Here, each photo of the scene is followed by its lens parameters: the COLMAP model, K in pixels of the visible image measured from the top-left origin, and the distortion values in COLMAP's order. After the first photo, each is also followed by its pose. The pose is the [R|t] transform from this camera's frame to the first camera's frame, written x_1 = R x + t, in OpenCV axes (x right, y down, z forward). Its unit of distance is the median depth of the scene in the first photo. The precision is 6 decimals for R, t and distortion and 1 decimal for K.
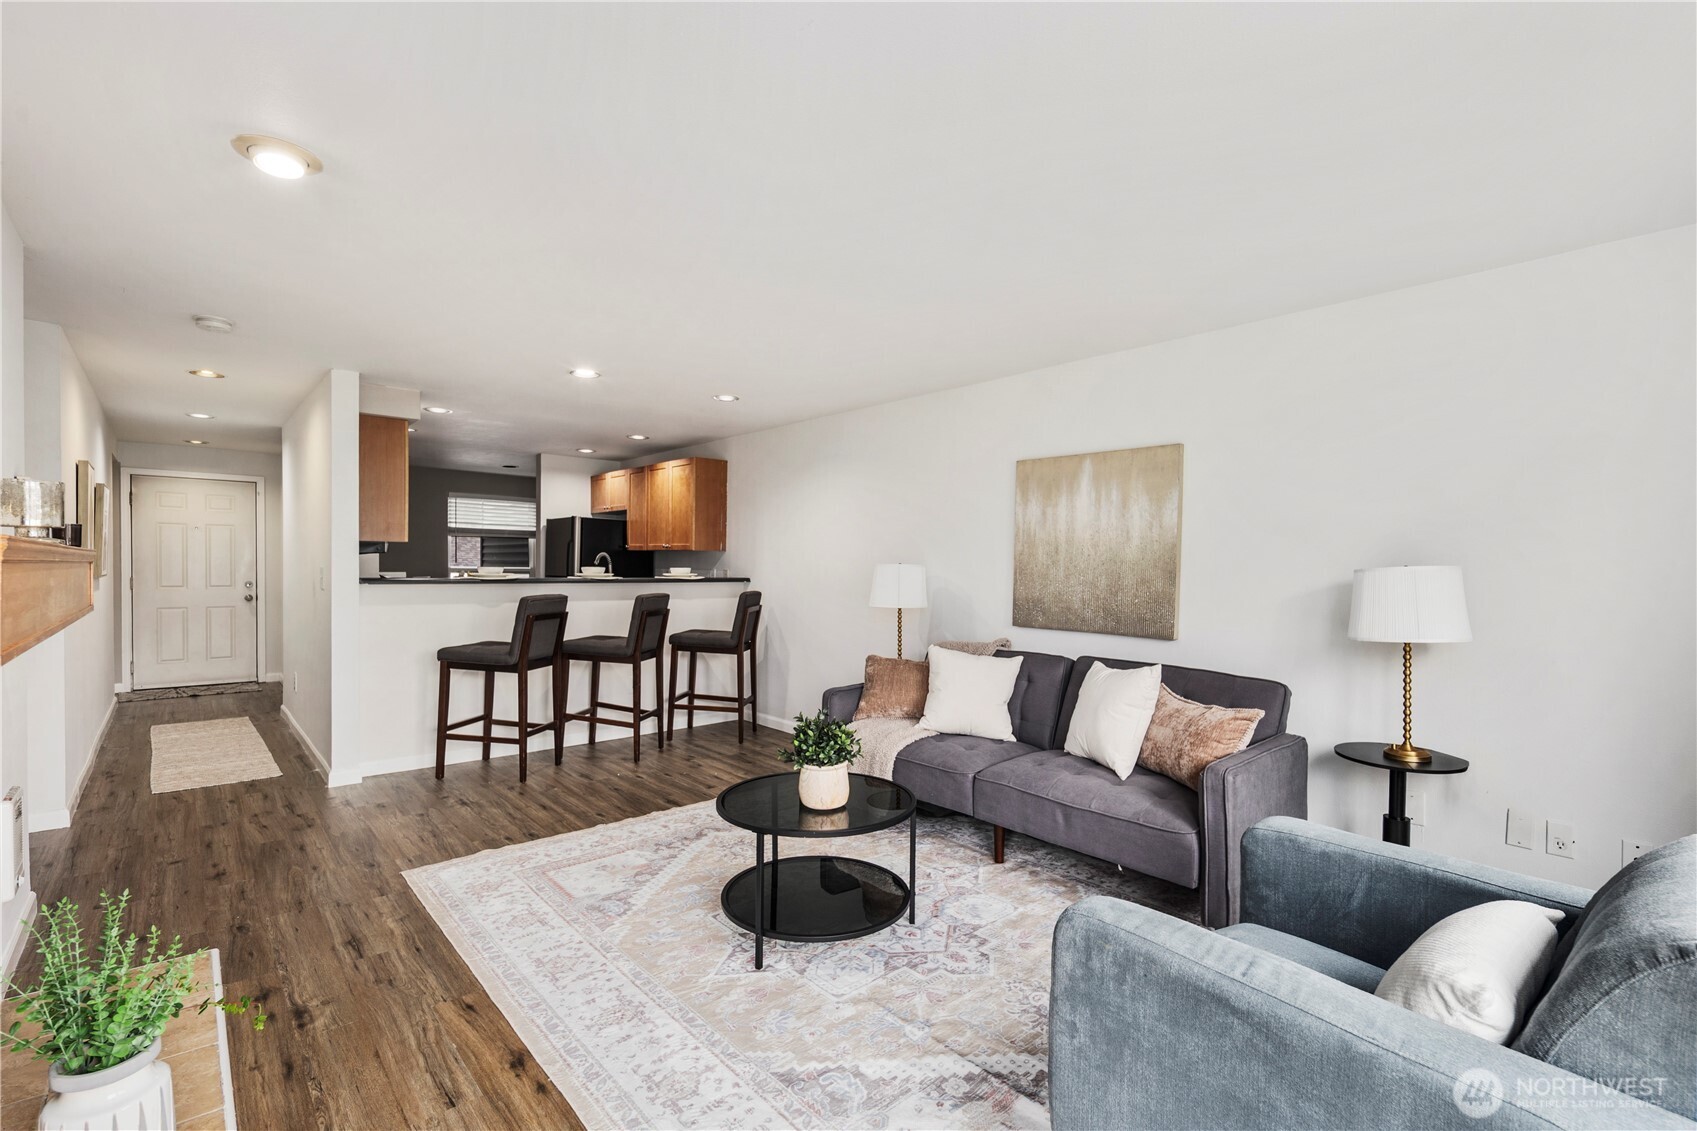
lens RADIAL K [[744.0, 0, 861.2], [0, 744.0, 581.8], [0, 0, 1]] dist [0.006887, -0.004267]
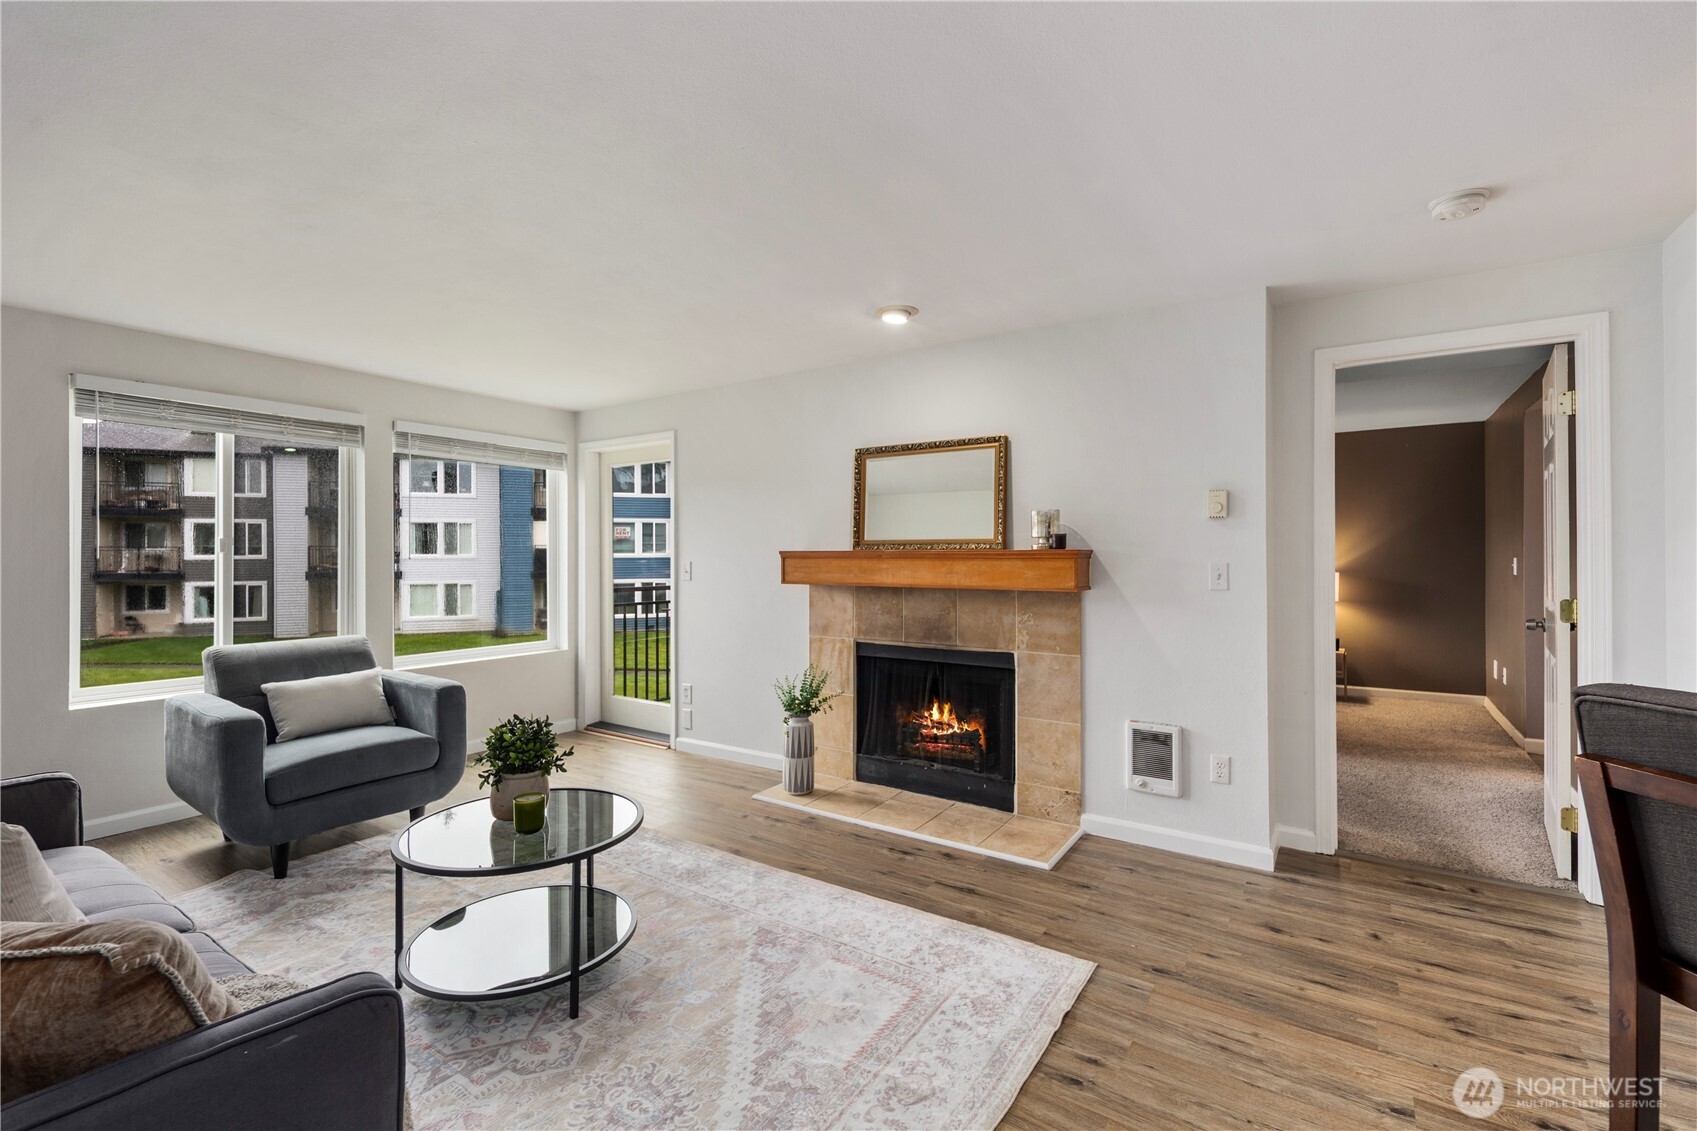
lens RADIAL K [[744.0, 0, 852.8], [0, 744.0, 555.9], [0, 0, 1]] dist [0.006887, -0.004267]
pose [[-0.972516, -0.008438, -0.232683, -0.144376], [-0.012204, 0.999817, 0.014752, -0.024492], [0.232516, 0.017186, -0.972441, 1.227022]]
